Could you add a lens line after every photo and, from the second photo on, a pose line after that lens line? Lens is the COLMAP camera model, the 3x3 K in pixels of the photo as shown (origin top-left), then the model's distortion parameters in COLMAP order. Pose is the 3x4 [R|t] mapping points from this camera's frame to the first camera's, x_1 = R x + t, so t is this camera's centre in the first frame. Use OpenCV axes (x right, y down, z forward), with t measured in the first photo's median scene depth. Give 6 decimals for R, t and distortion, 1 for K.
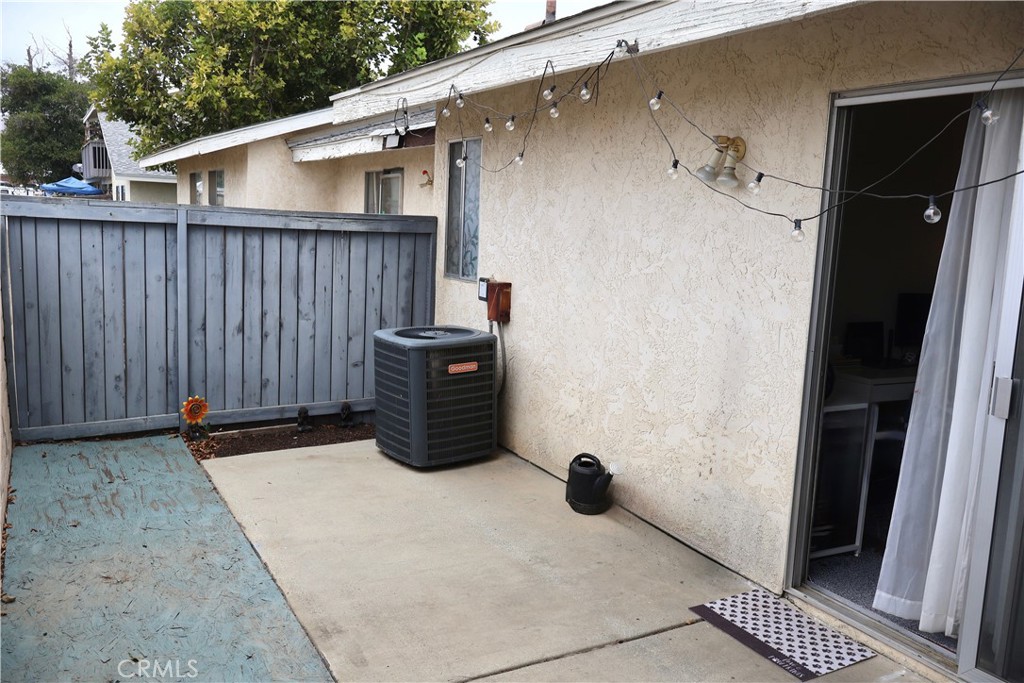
lens RADIAL K [[846.9, 0, 512.0], [0, 846.9, 341.5], [0, 0, 1]] dist [-0.008555, 0.002778]
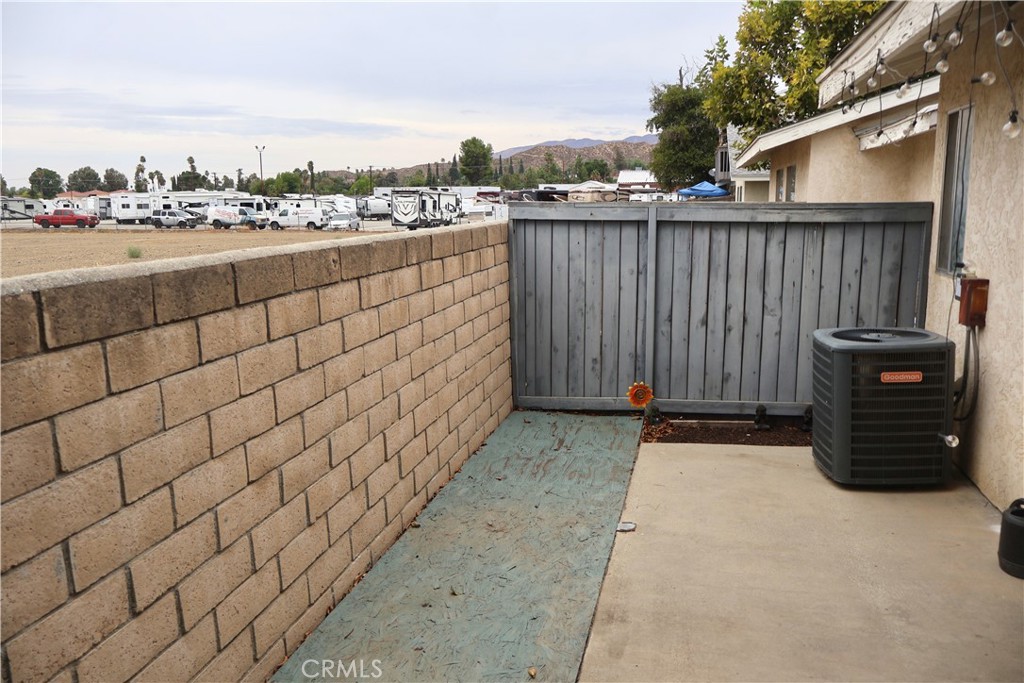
lens RADIAL K [[849.1, 0, 512.0], [0, 849.1, 341.5], [0, 0, 1]] dist [-0.000033, -0.001043]
pose [[0.747905, 0.059099, -0.661170, 0.209940], [-0.056710, 0.998076, 0.025064, -0.004177], [0.661380, 0.018749, 0.749817, 0.090076]]
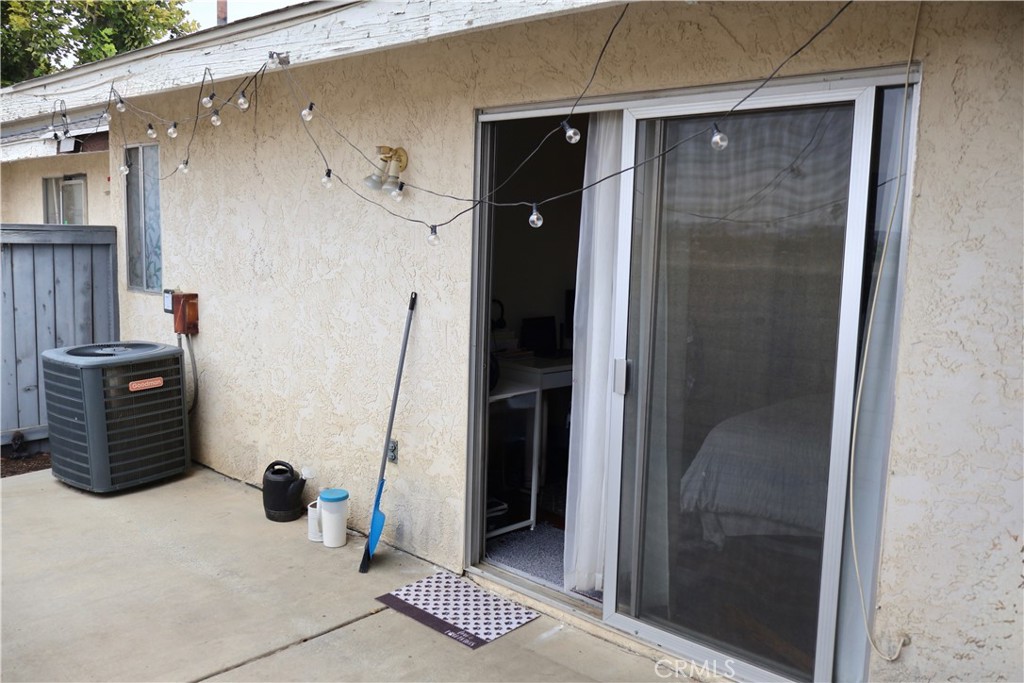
lens RADIAL K [[845.1, 0, 512.0], [0, 845.1, 341.5], [0, 0, 1]] dist [-0.012238, 0.004166]
pose [[0.950543, -0.053888, 0.305882, 0.045123], [0.056000, 0.998429, 0.001873, 0.004211], [-0.305503, 0.015349, 0.952067, -0.030959]]
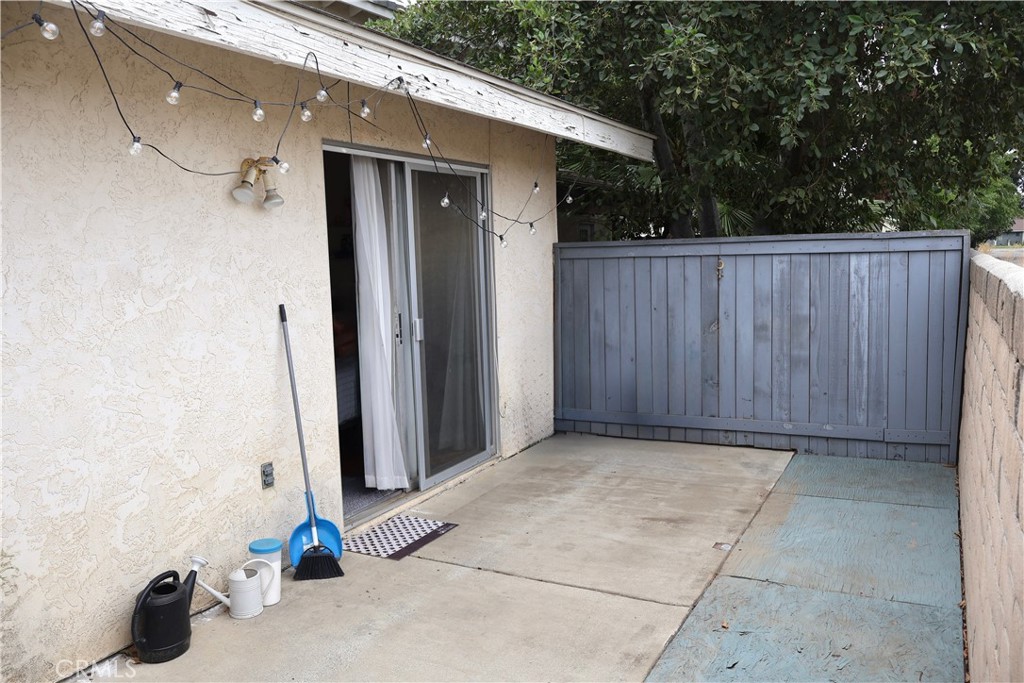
lens RADIAL K [[849.1, 0, 512.0], [0, 849.1, 341.5], [0, 0, 1]] dist [-0.000033, -0.001043]
pose [[-0.561232, -0.118722, 0.819100, -0.548646], [0.123813, 0.966479, 0.224918, -0.155690], [-0.818345, 0.227646, -0.527720, 0.943915]]
